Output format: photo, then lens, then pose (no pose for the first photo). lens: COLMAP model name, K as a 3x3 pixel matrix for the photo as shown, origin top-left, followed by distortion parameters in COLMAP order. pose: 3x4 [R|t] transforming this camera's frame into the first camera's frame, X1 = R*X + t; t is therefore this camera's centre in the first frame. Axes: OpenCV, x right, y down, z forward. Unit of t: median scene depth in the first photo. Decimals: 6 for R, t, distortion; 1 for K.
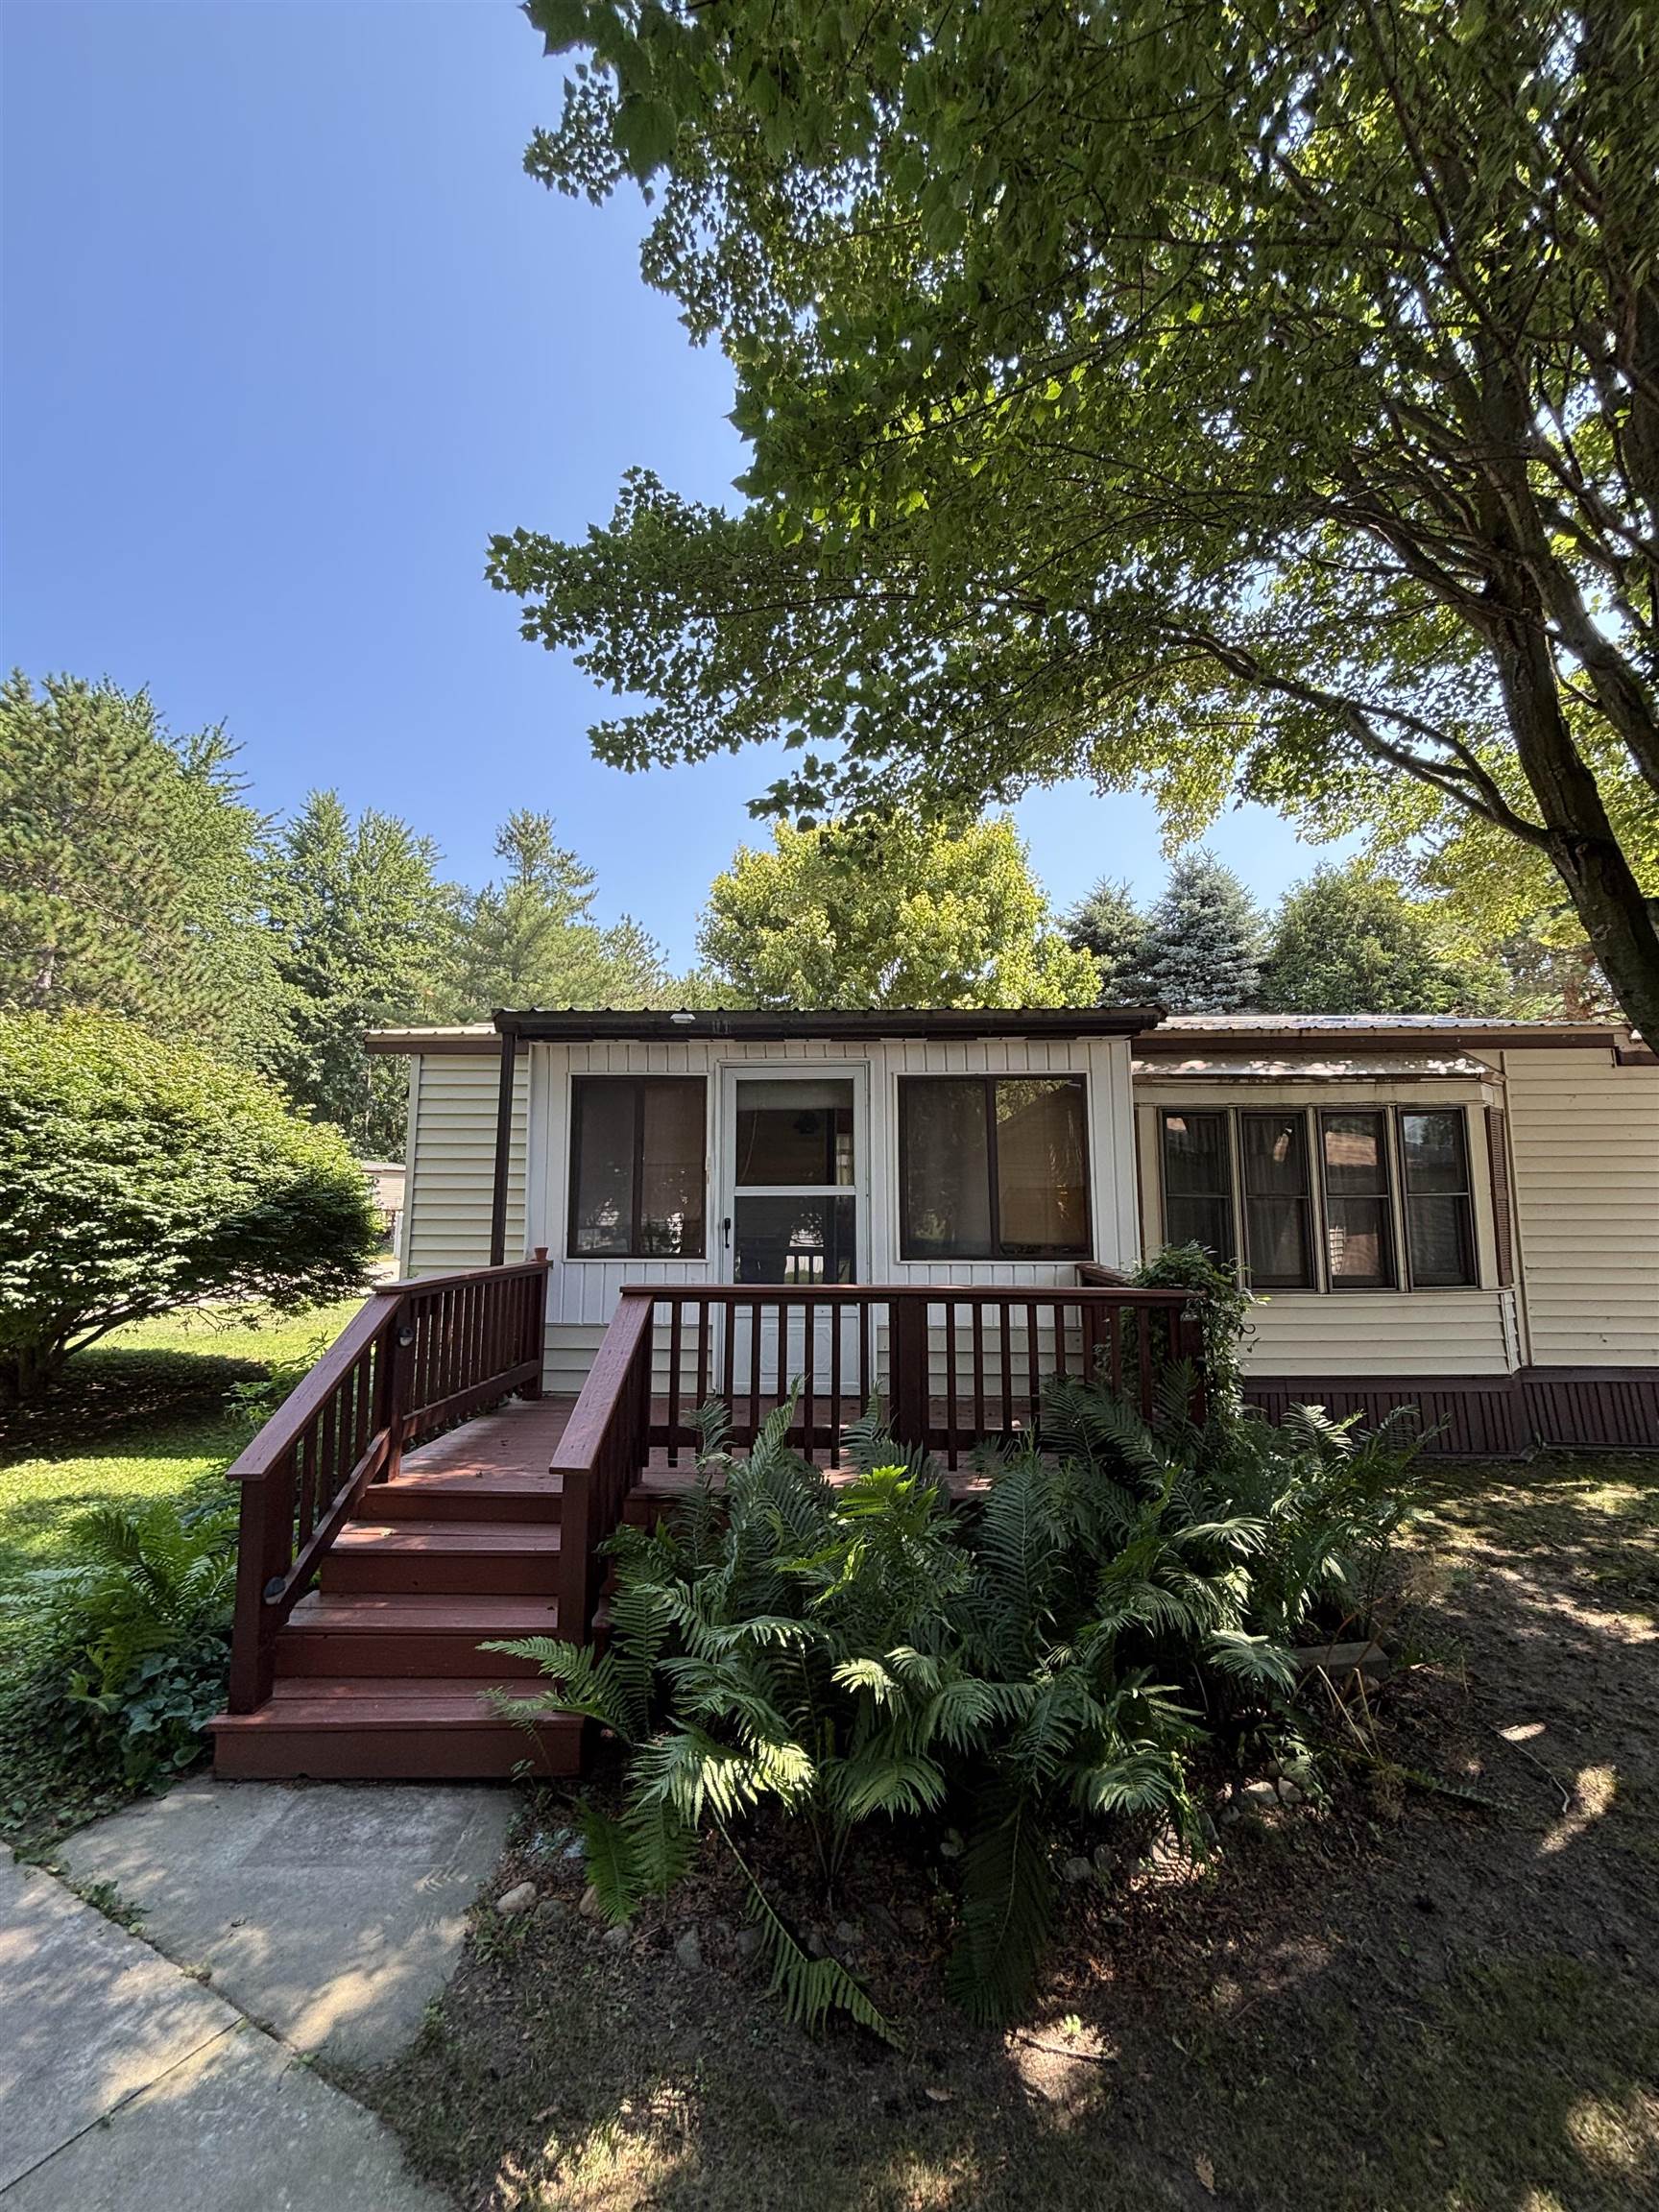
lens RADIAL K [[885.8, 0, 835.8], [0, 885.8, 1110.8], [0, 0, 1]] dist [0.008165, -0.002602]
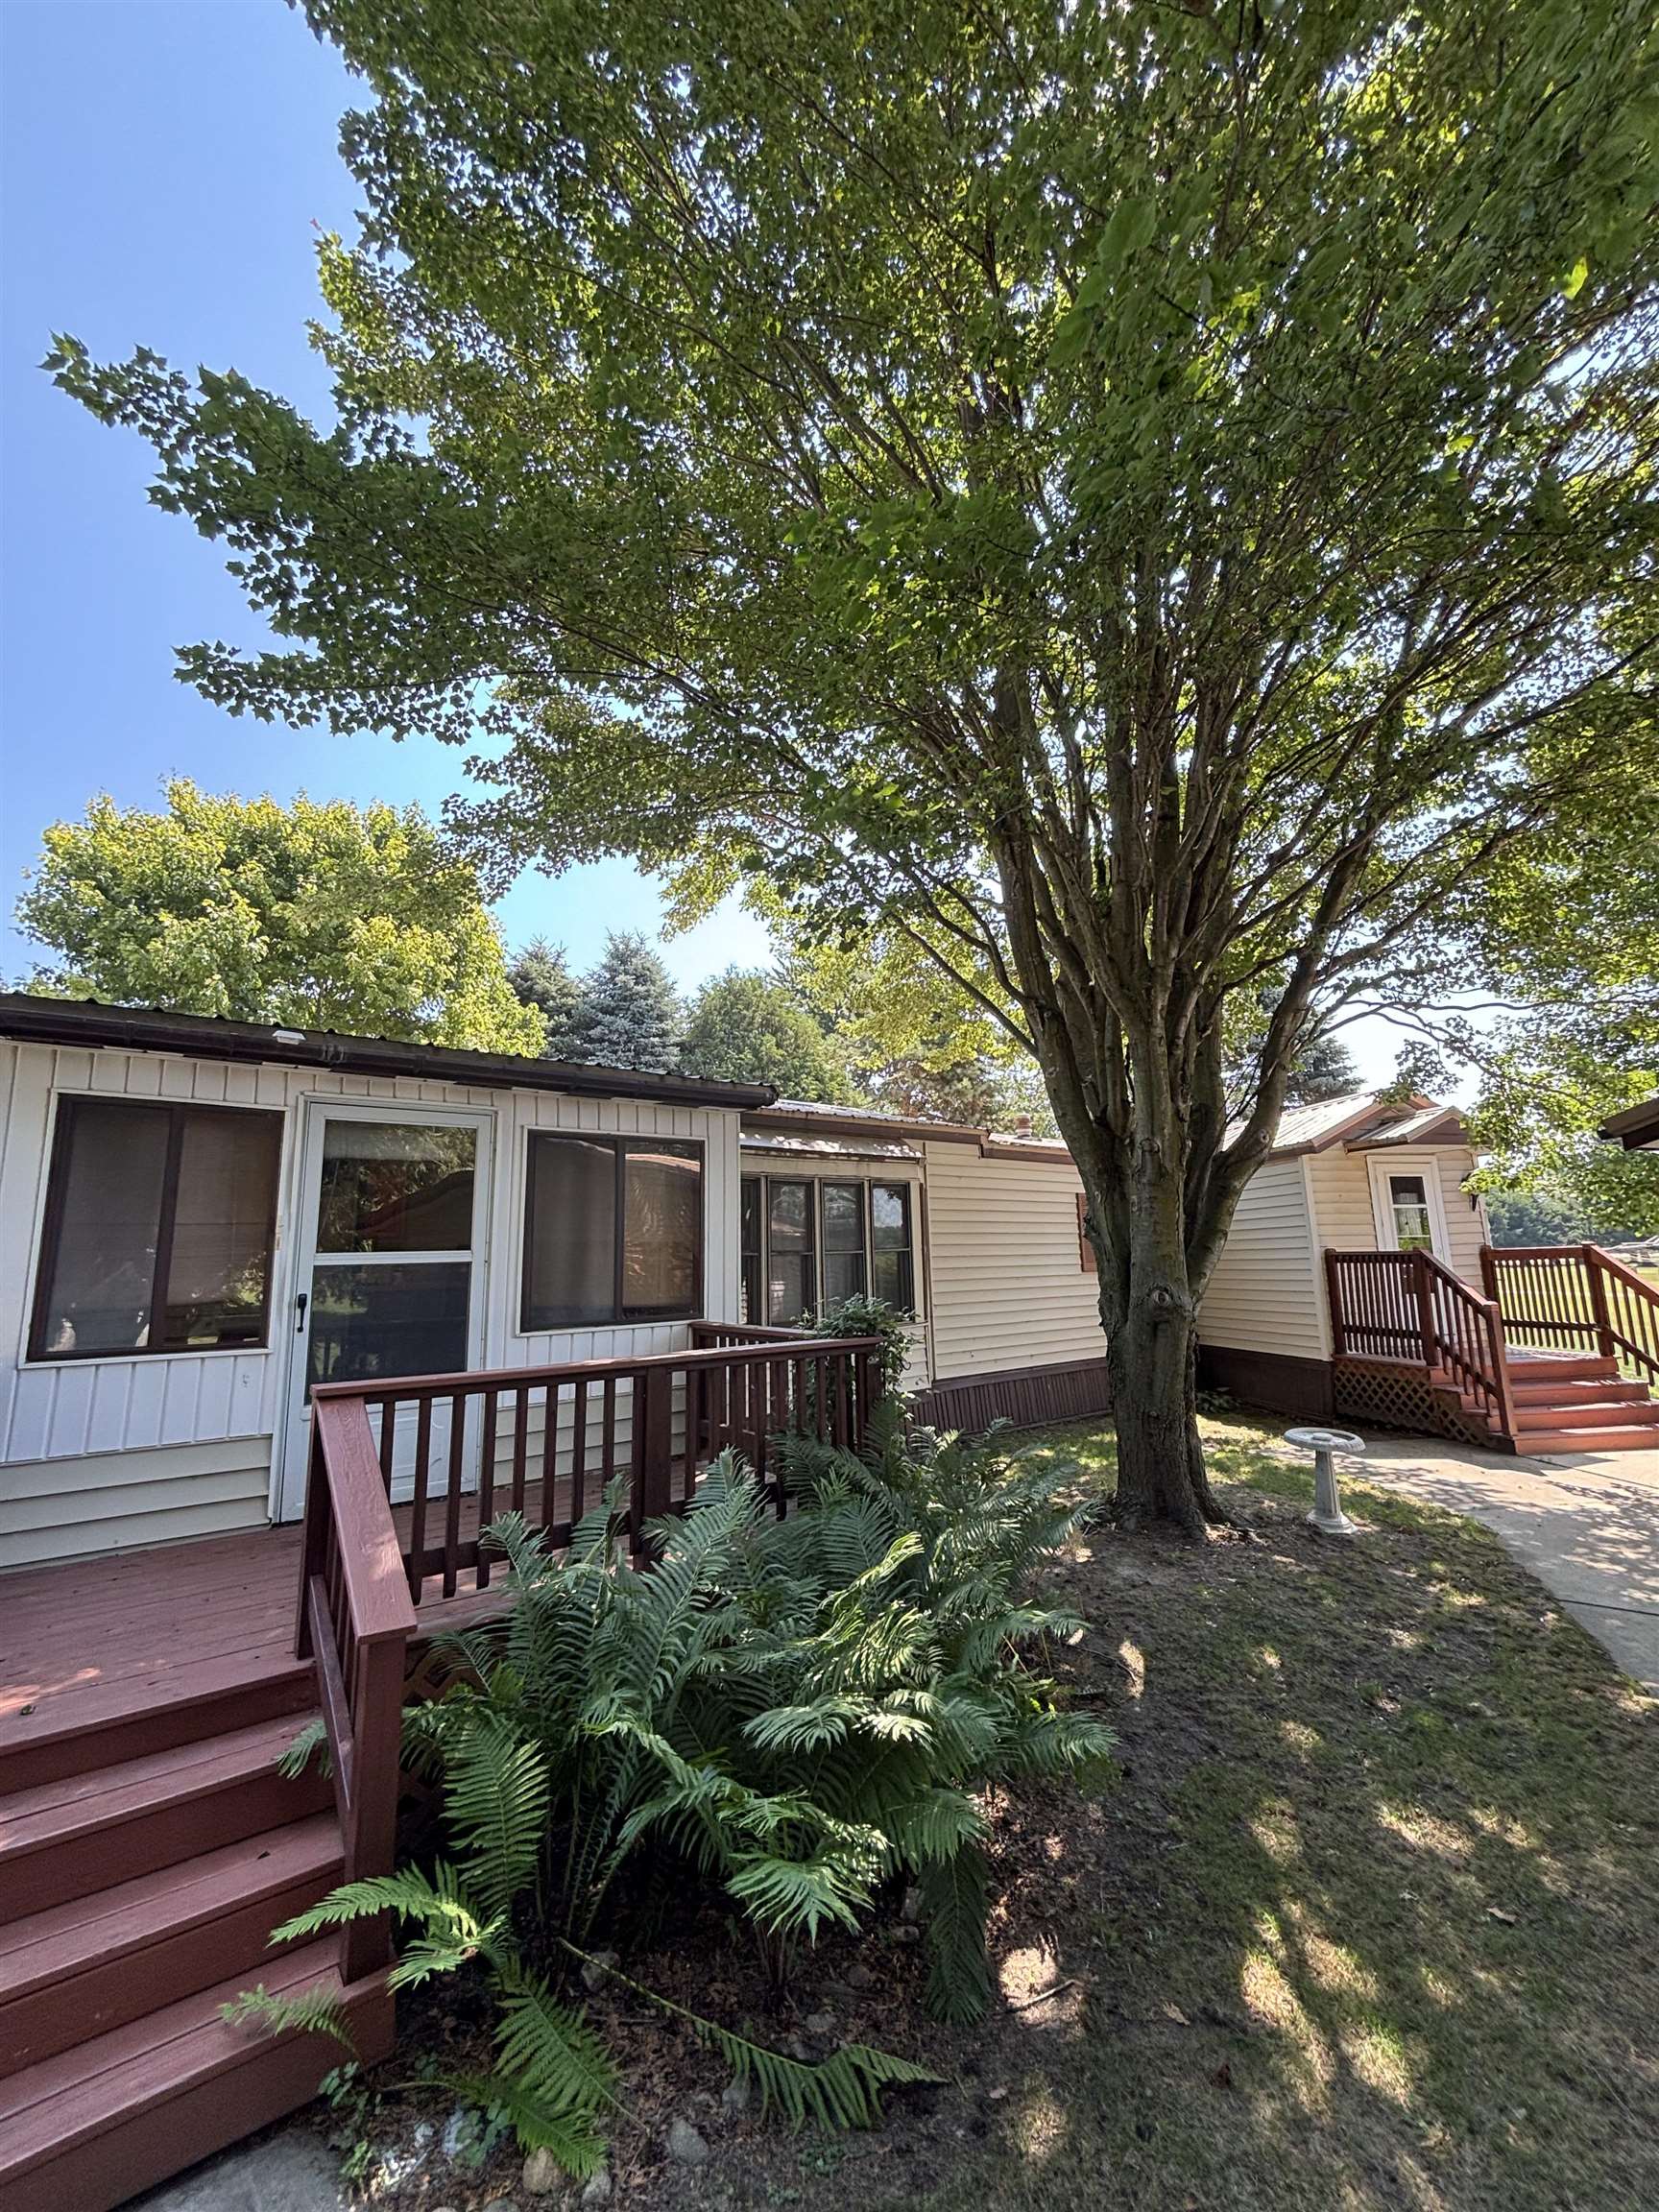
lens RADIAL K [[885.8, 0, 834.4], [0, 885.8, 1101.0], [0, 0, 1]] dist [0.008165, -0.002602]
pose [[0.765529, 0.095794, 0.636230, -0.218650], [-0.048499, 0.994632, -0.091401, 0.000183], [-0.641571, 0.039114, 0.766066, 0.061541]]
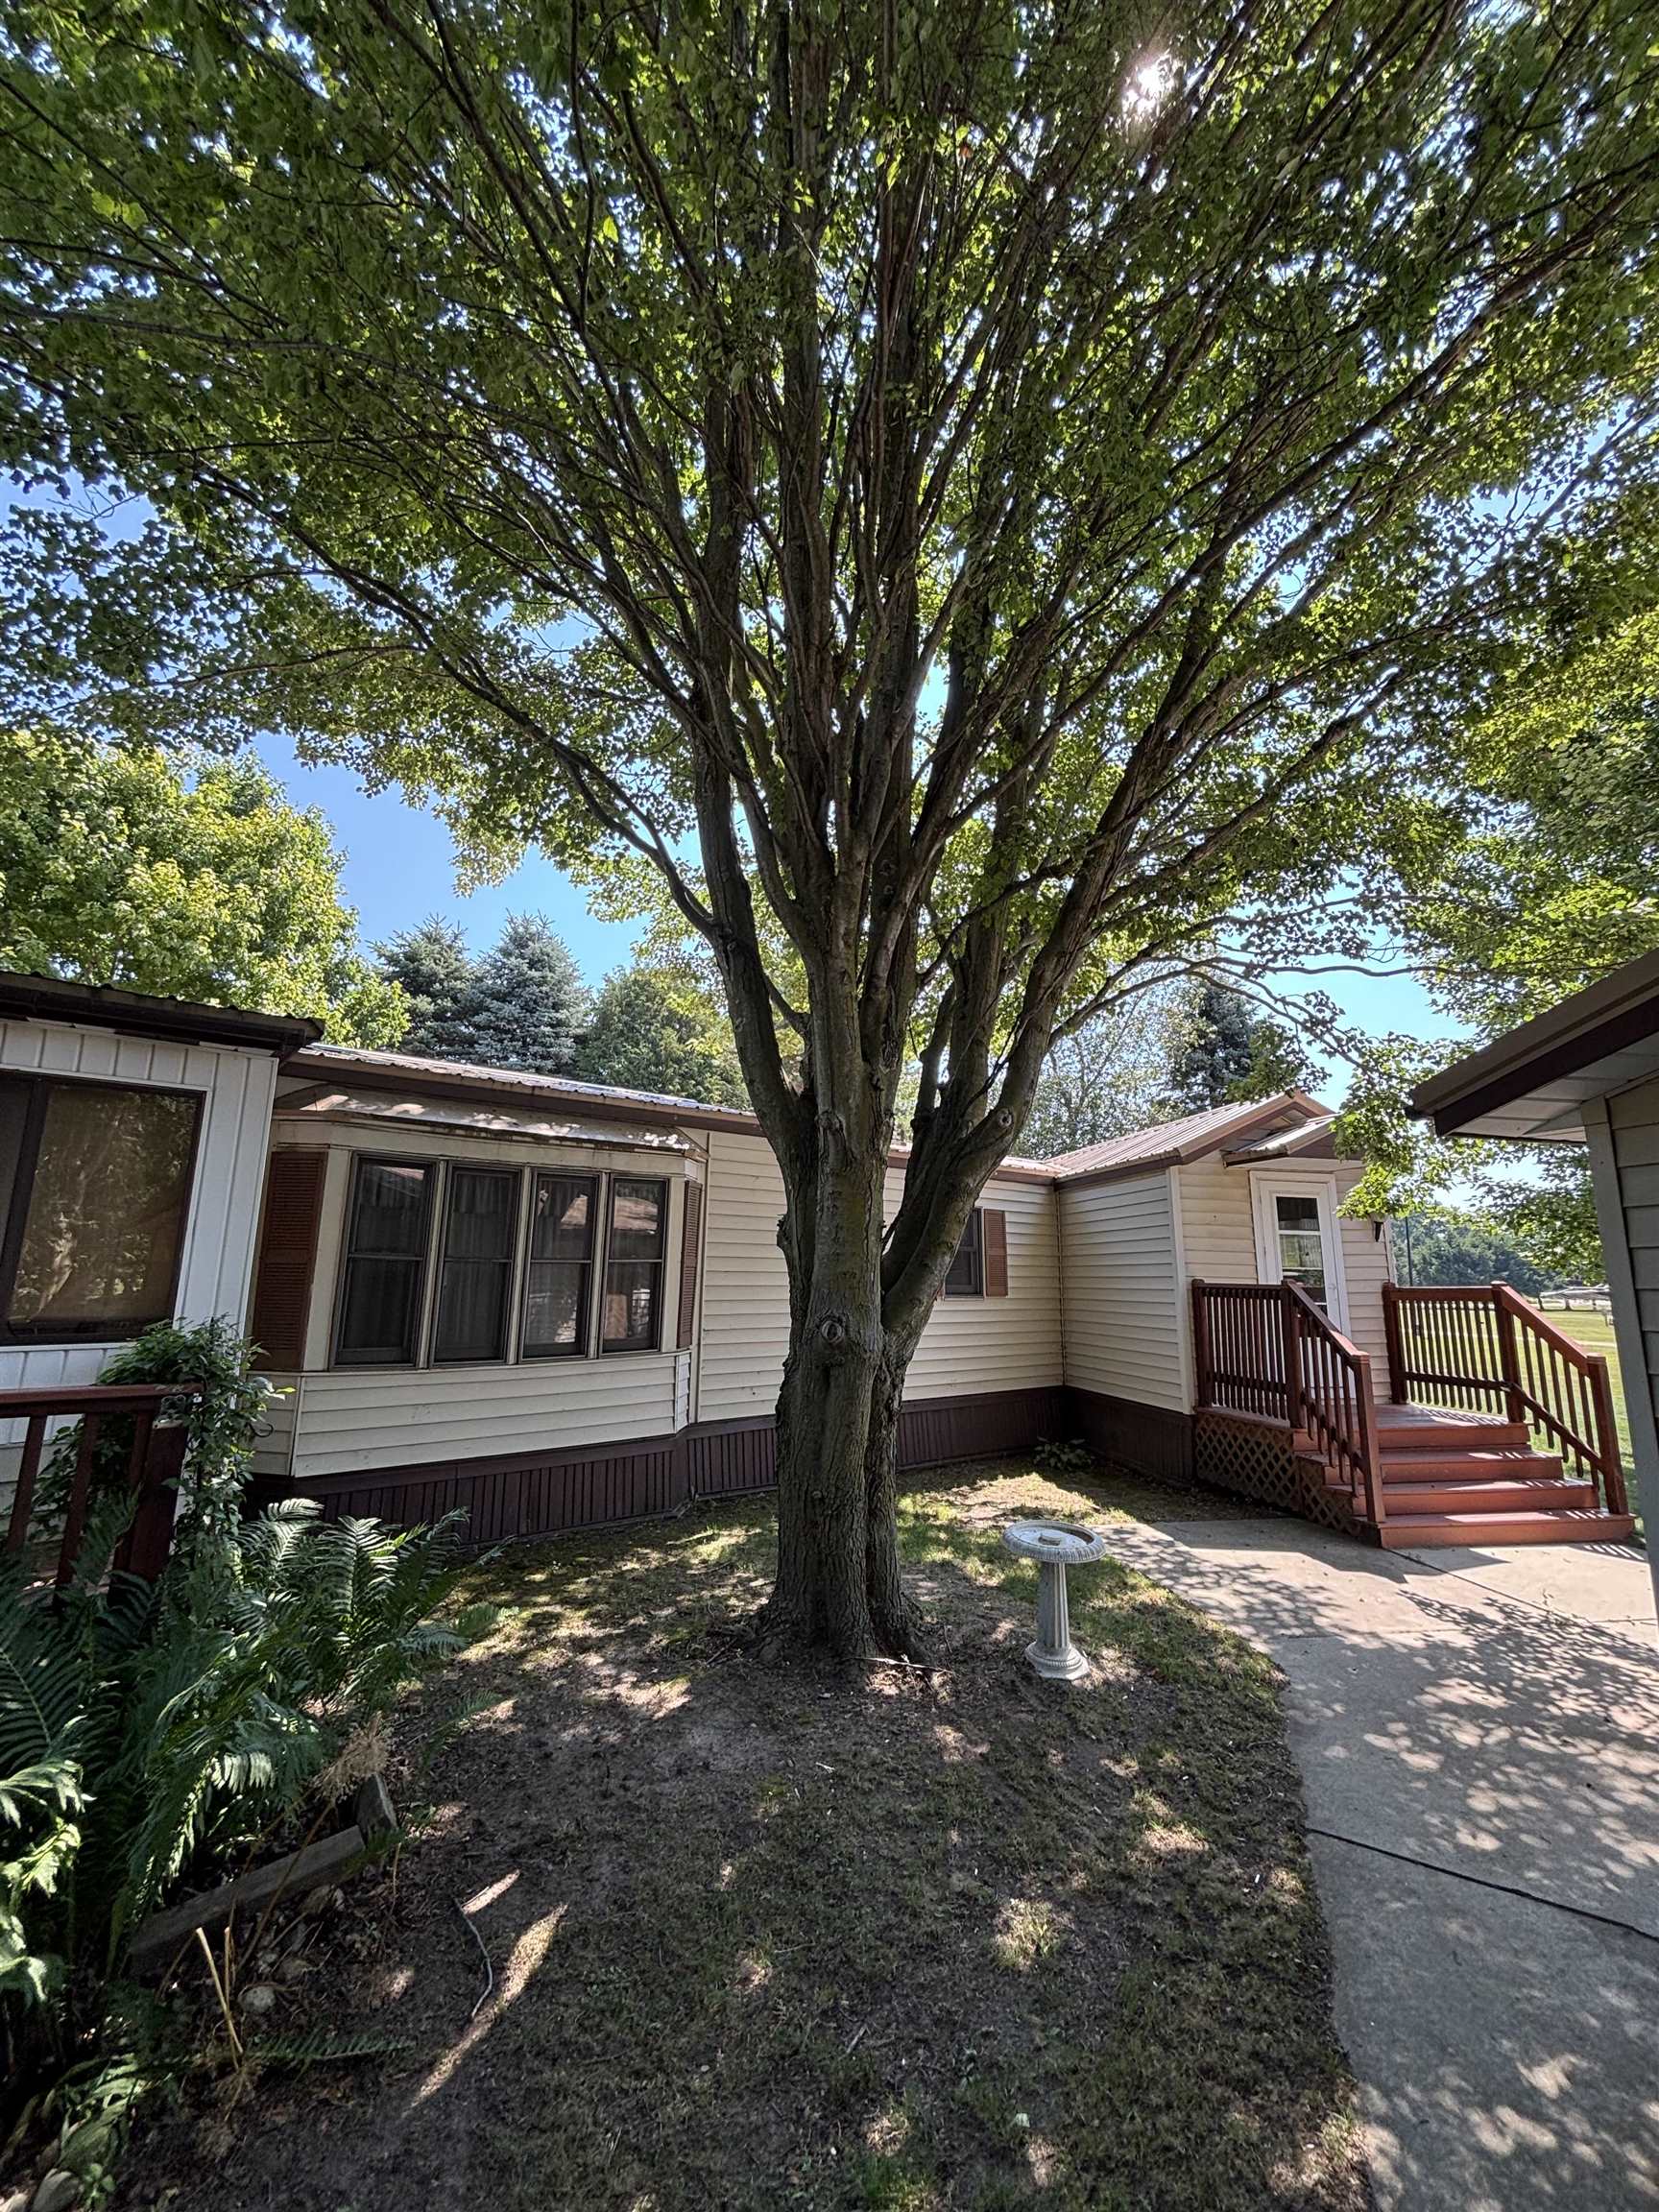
lens RADIAL K [[885.8, 0, 837.2], [0, 885.8, 1099.1], [0, 0, 1]] dist [0.008165, -0.002602]
pose [[0.757336, 0.139546, 0.637941, 0.164019], [-0.085579, 0.989685, -0.114892, 0.005171], [-0.647393, 0.032417, 0.761466, 0.048112]]
